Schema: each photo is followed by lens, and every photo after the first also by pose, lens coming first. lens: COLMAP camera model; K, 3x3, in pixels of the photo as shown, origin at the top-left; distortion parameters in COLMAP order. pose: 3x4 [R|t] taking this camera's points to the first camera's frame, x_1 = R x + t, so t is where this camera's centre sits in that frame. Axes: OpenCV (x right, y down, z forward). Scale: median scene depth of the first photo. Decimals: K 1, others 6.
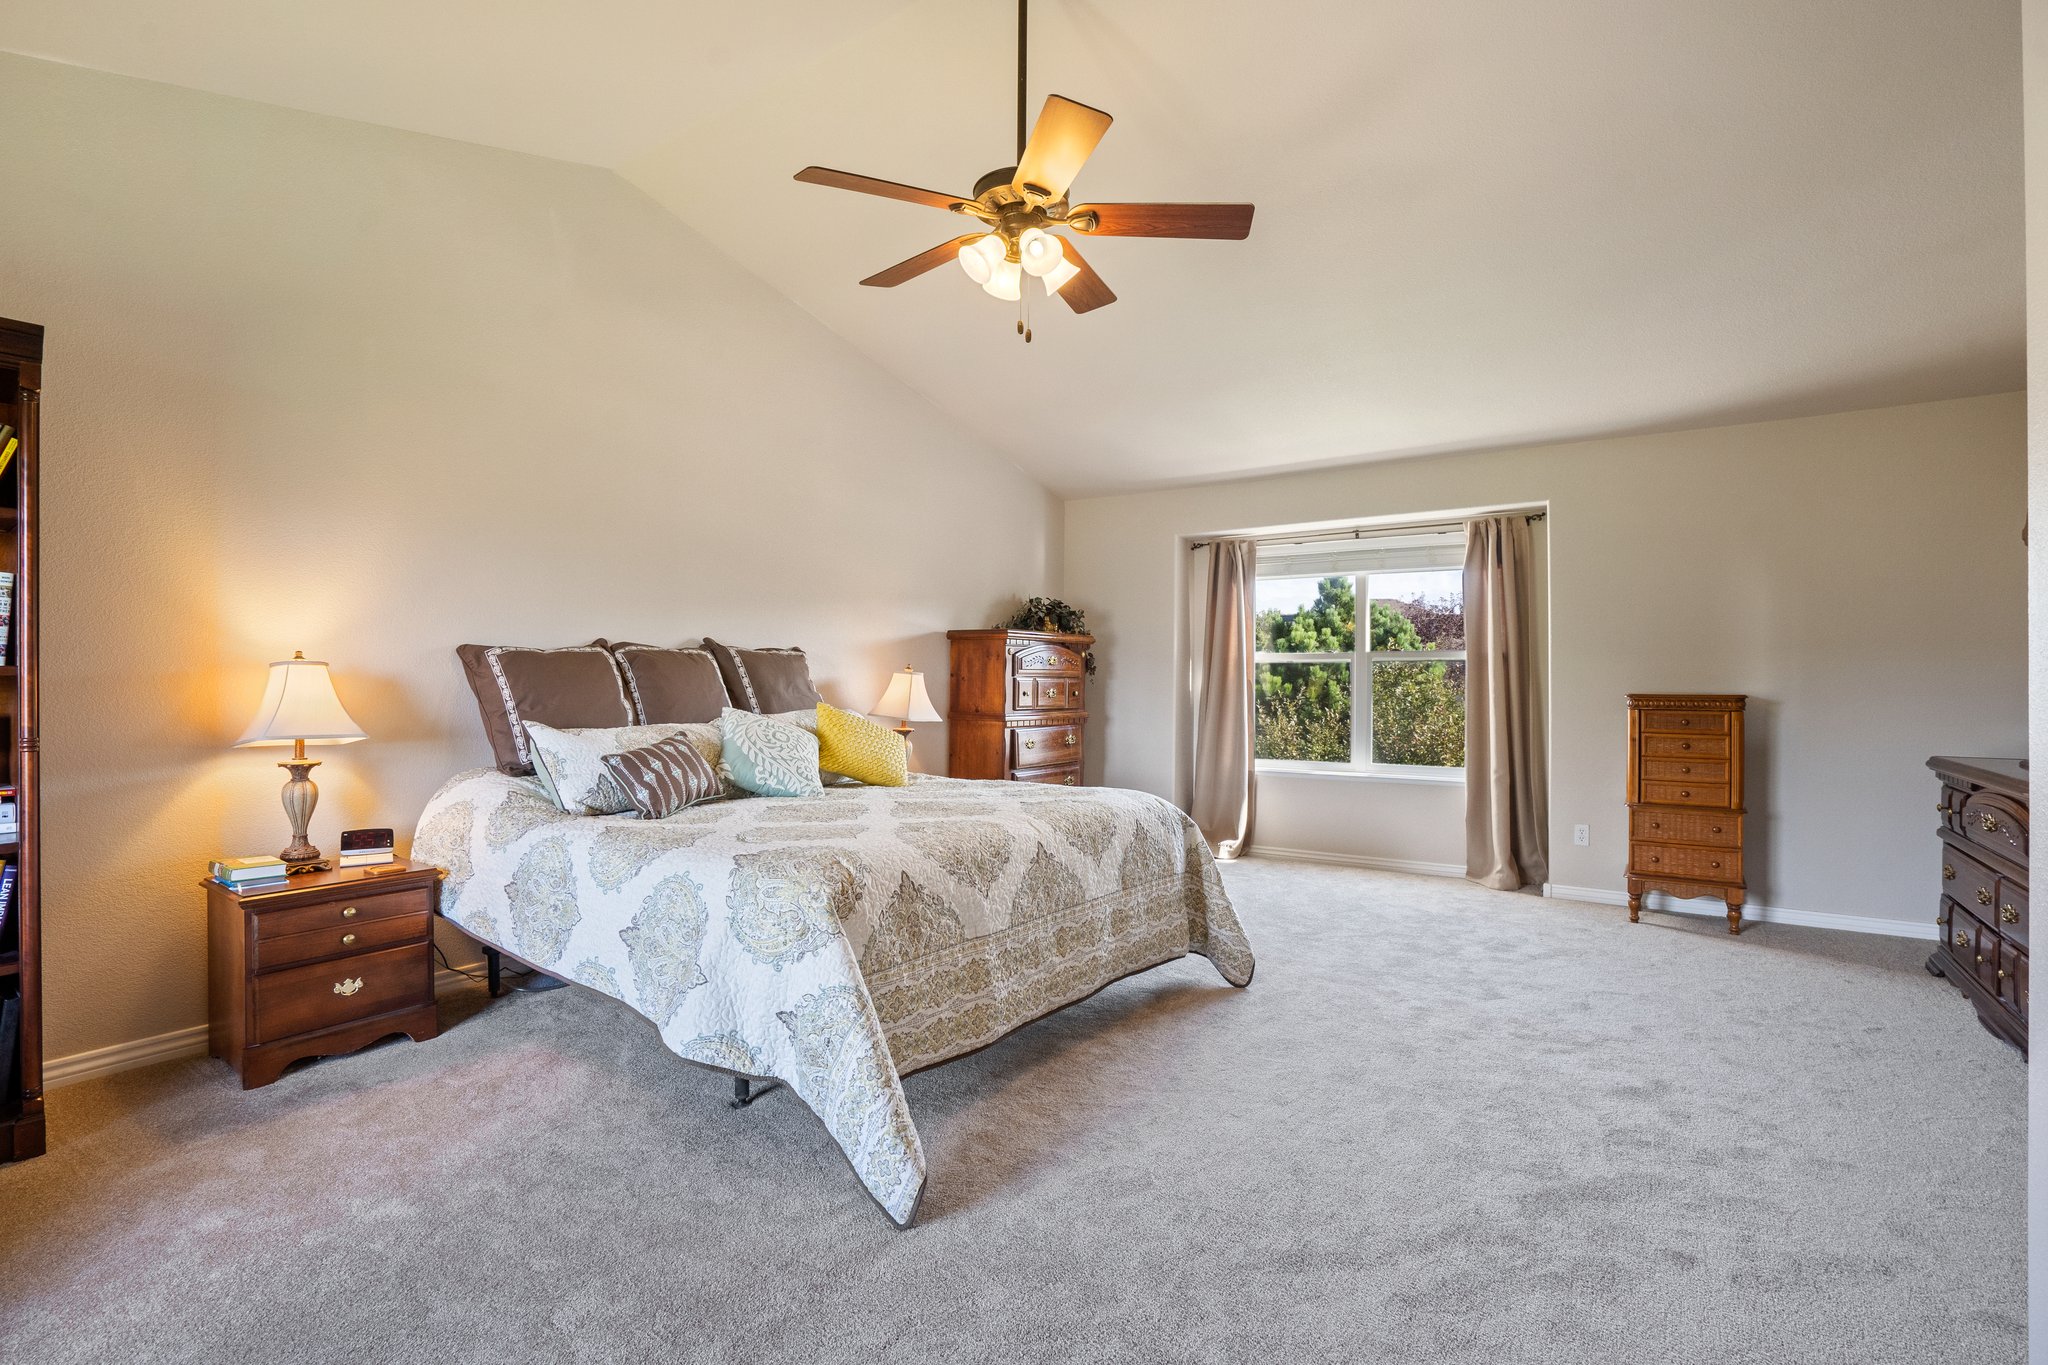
lens RADIAL K [[949.7, 0, 1019.5], [0, 949.7, 688.4], [0, 0, 1]] dist [-0.056136, 0.021103]
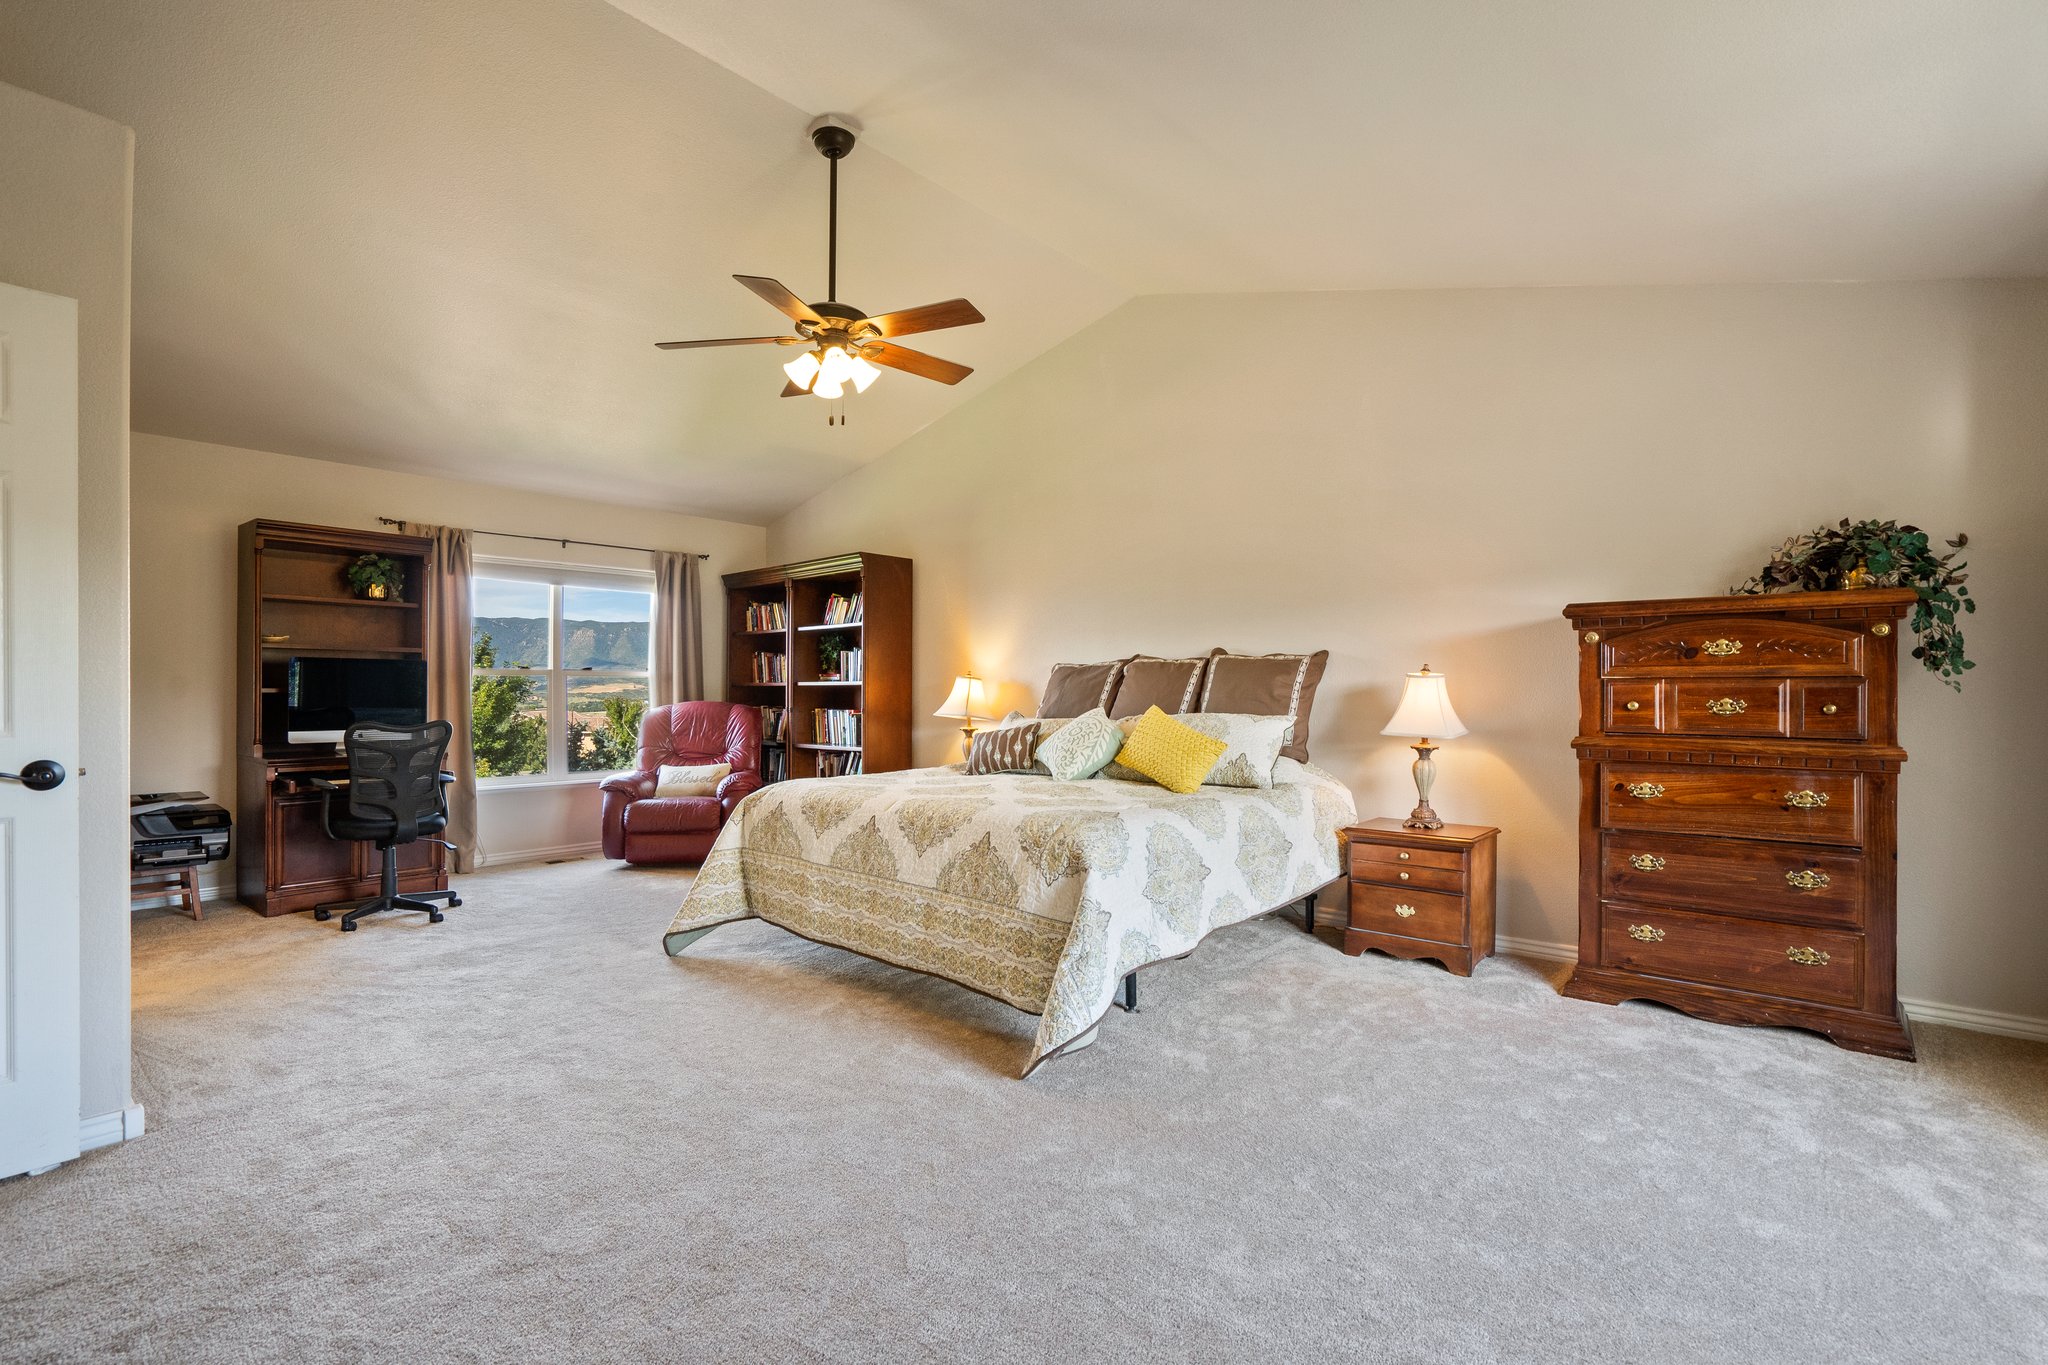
lens RADIAL K [[934.4, 0, 1024.0], [0, 934.4, 682.5], [0, 0, 1]] dist [0.000237, 0.000066]
pose [[-0.066245, 0.005485, -0.997788, 1.101758], [-0.005318, 0.999969, 0.005850, -0.019127], [0.997789, 0.005693, -0.066214, 1.142343]]
